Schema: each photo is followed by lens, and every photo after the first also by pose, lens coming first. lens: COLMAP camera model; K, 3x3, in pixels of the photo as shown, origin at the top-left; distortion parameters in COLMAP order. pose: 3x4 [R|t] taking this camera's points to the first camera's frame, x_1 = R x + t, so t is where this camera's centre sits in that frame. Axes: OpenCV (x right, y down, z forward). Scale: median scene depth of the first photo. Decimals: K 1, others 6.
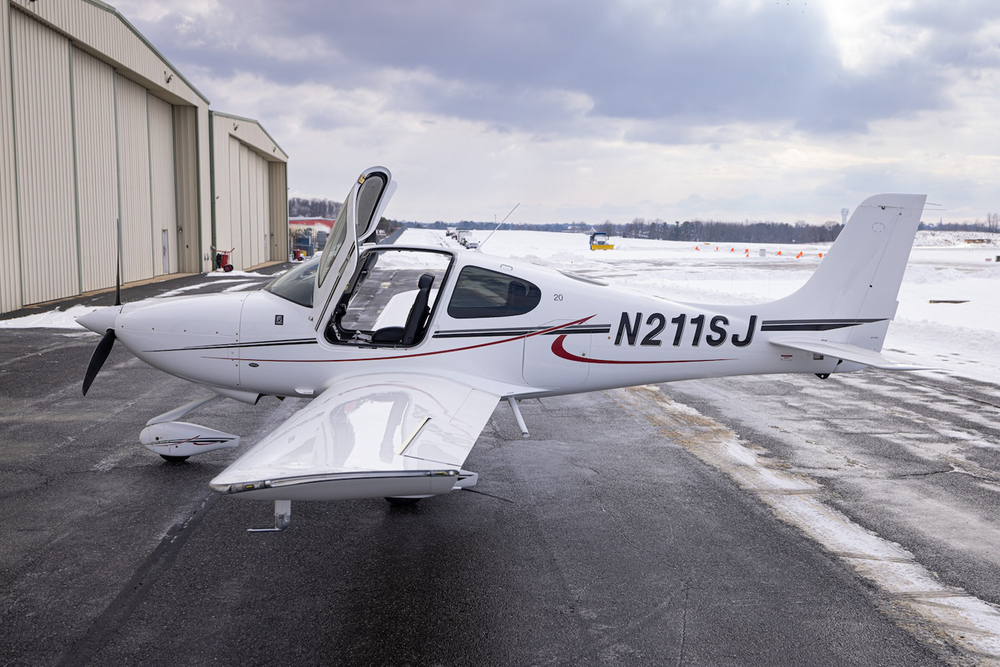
lens RADIAL K [[925.5, 0, 501.8], [0, 925.5, 335.6], [0, 0, 1]] dist [0.017584, 0.000000]
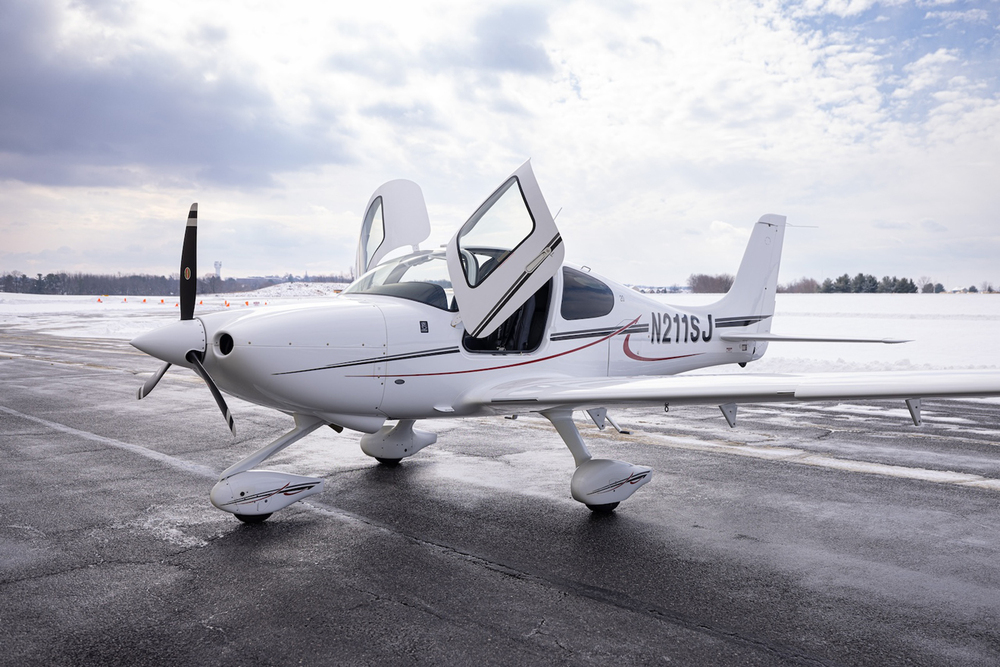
lens RADIAL K [[924.3, 0, 498.2], [0, 924.3, 332.4], [0, 0, 1]] dist [0.003341, 0.000000]
pose [[0.791764, -0.038097, 0.609638, -0.632626], [0.074802, 0.996589, -0.034870, 0.020691], [-0.606230, 0.073211, 0.791913, 0.255245]]
